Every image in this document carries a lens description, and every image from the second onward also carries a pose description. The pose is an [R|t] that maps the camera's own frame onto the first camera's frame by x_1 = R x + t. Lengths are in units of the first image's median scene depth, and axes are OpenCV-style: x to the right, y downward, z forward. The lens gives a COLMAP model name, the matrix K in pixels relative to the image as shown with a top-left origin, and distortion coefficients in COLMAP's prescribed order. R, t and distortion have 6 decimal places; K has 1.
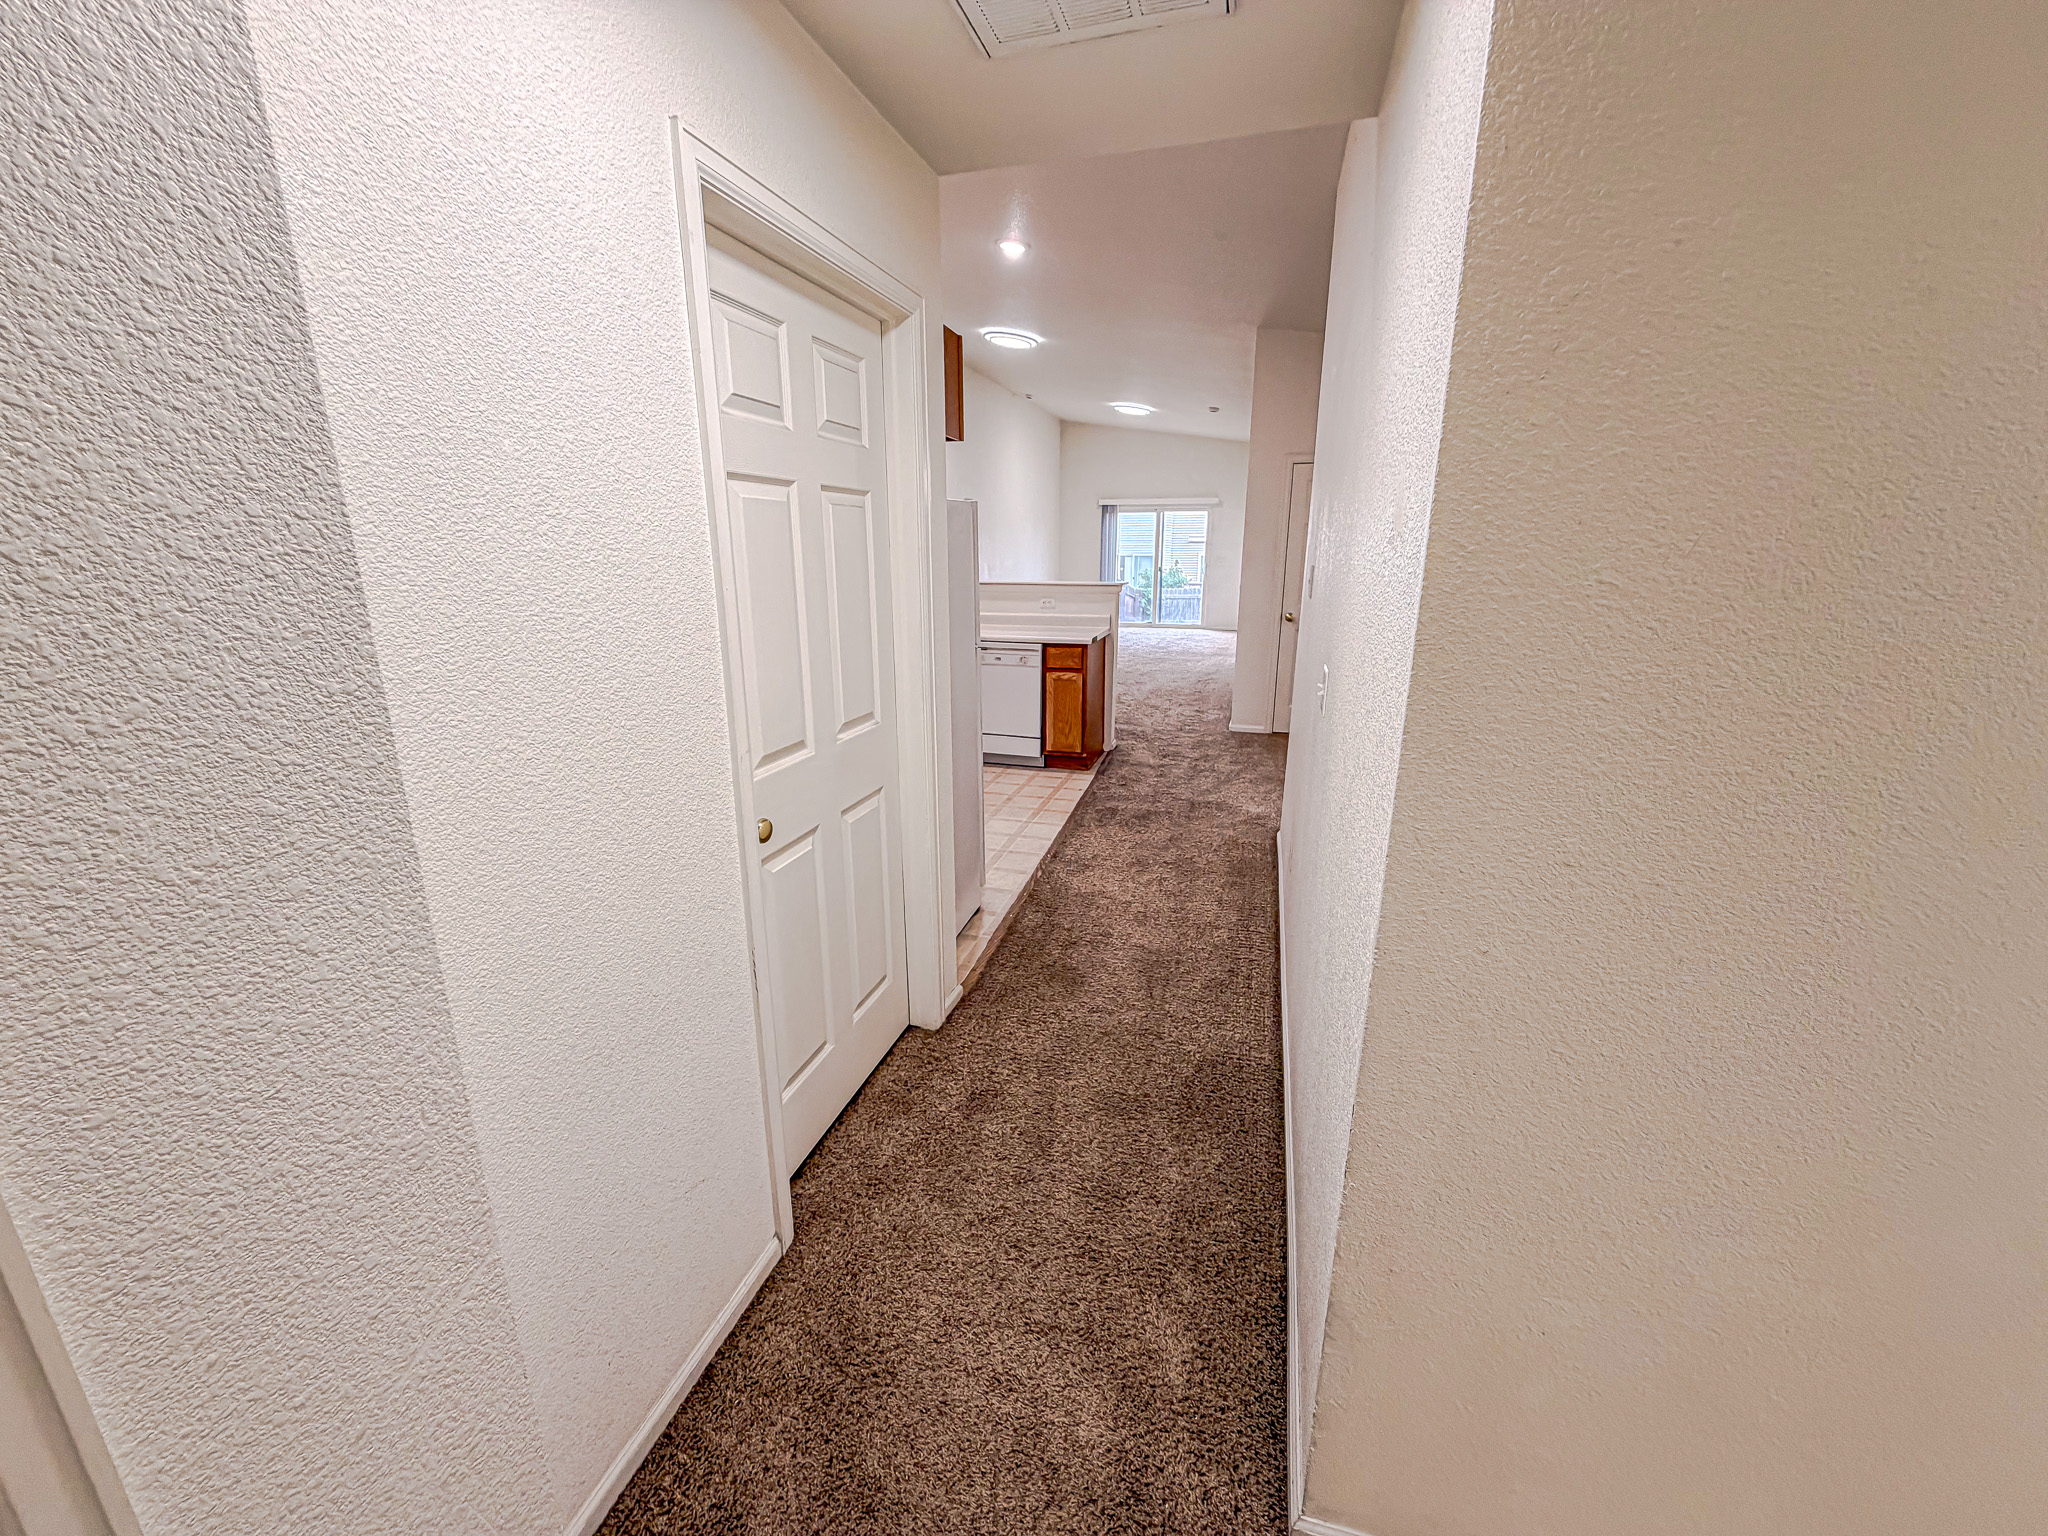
lens RADIAL K [[804.3, 0, 1019.0], [0, 804.3, 761.3], [0, 0, 1]] dist [0.000058, -0.000039]
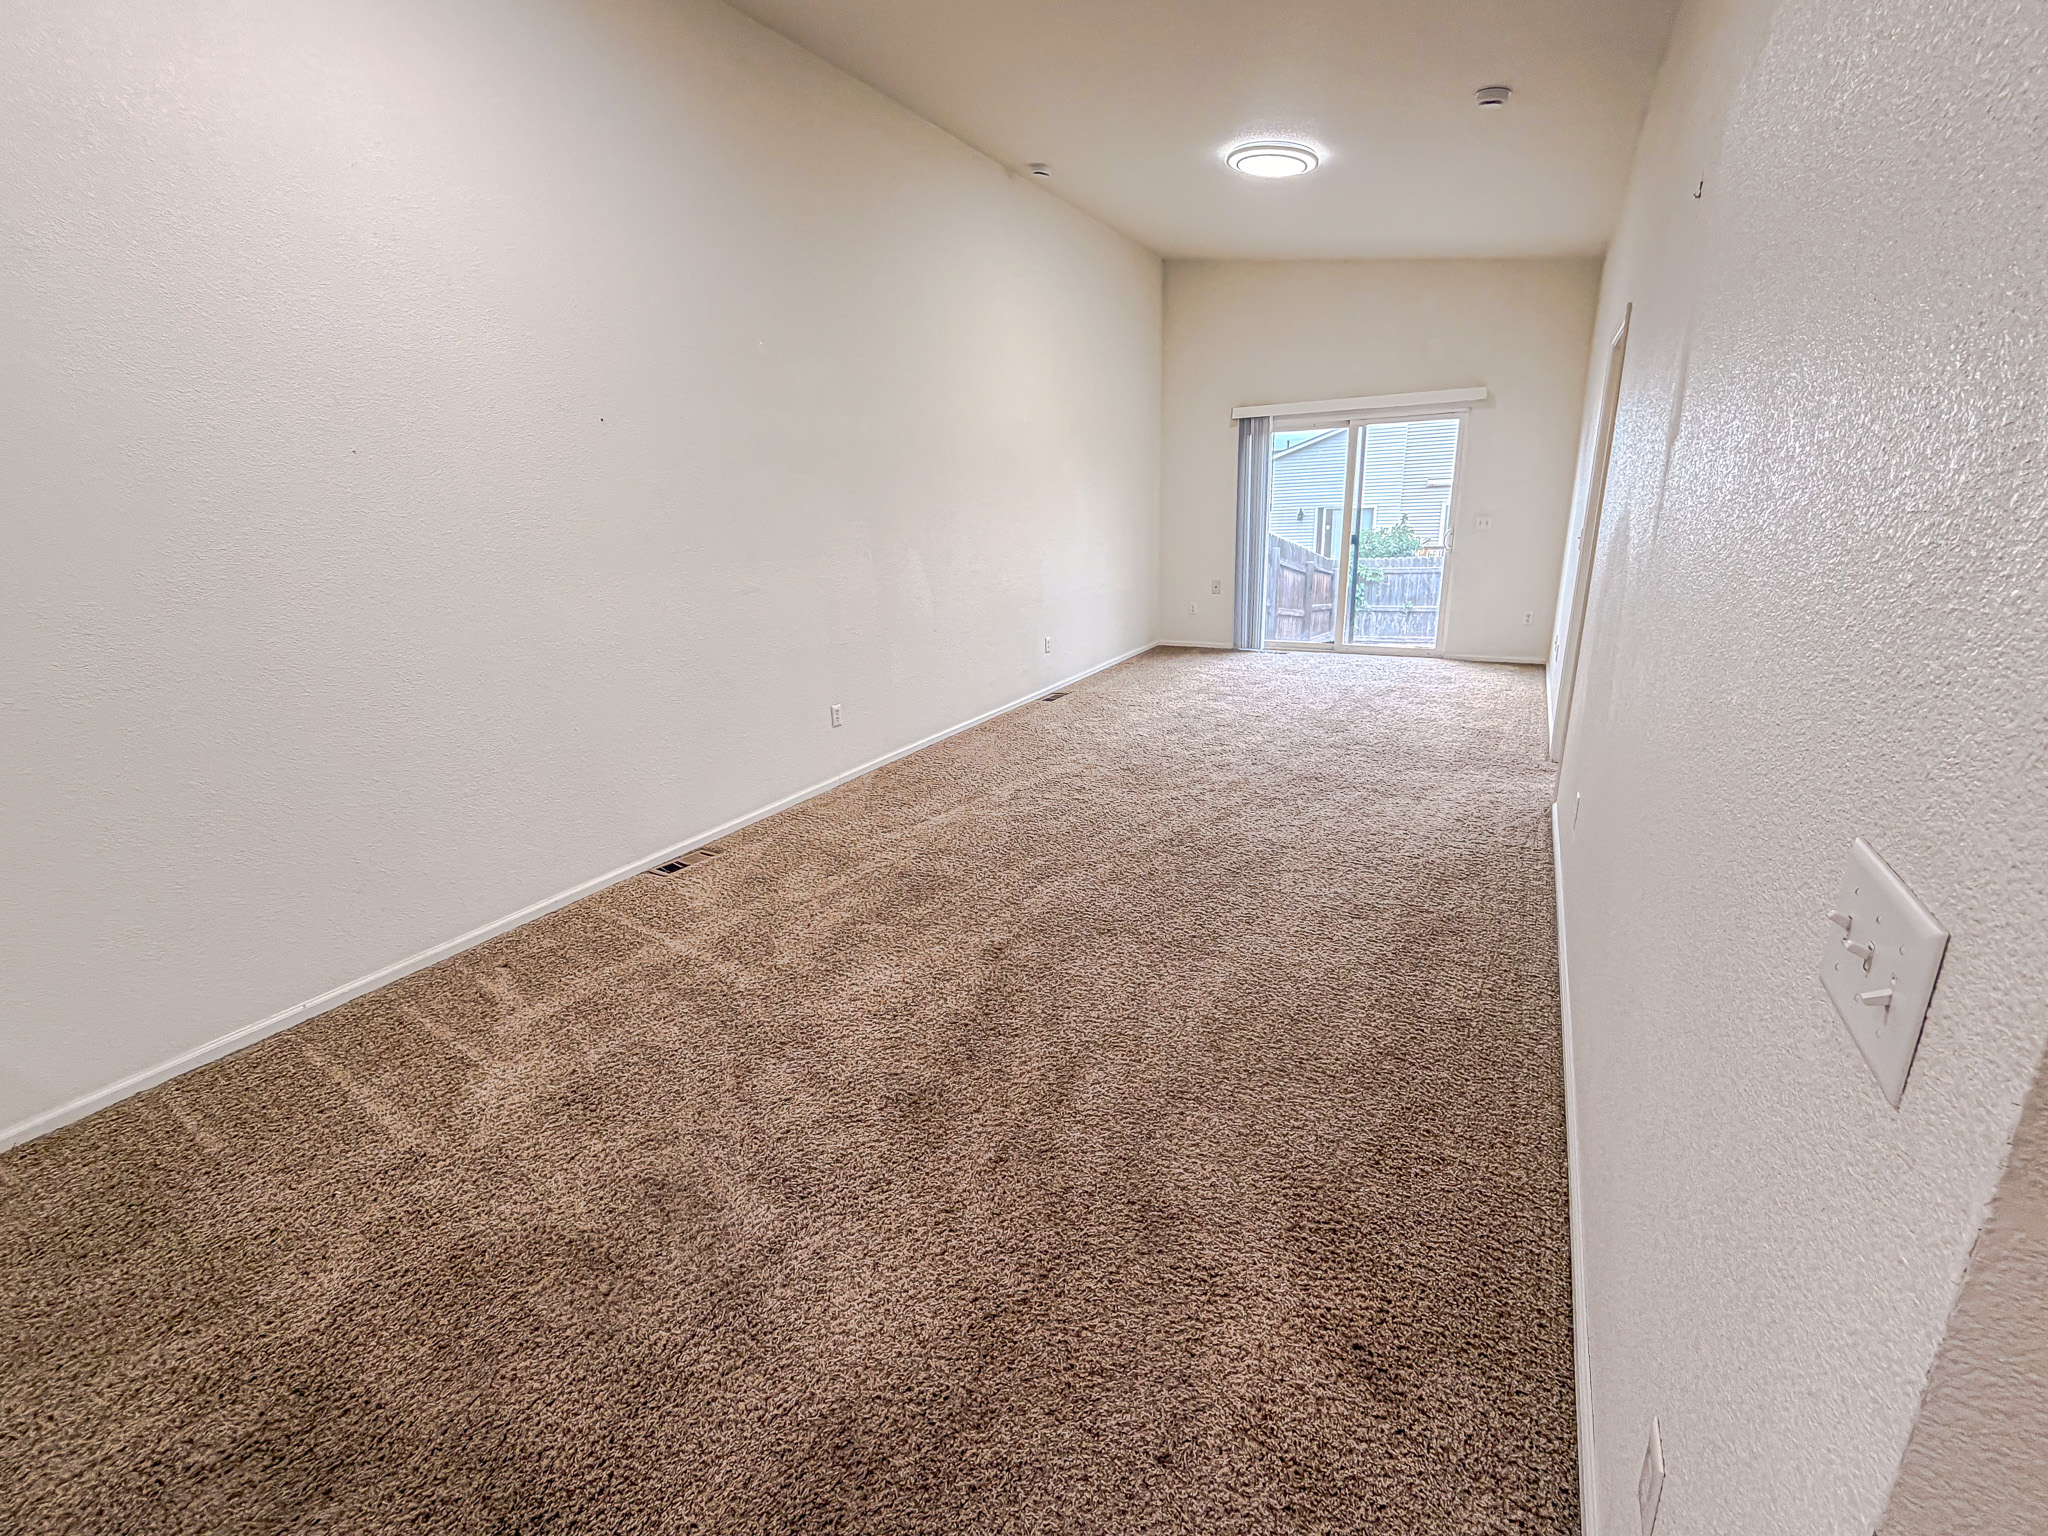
lens RADIAL K [[869.4, 0, 1025.1], [0, 869.4, 758.8], [0, 0, 1]] dist [0.000463, 0.000541]
pose [[0.976083, 0.035525, -0.214474, 0.096609], [-0.030240, 0.999154, 0.027874, -0.110062], [0.215283, -0.020721, 0.976332, 0.416572]]
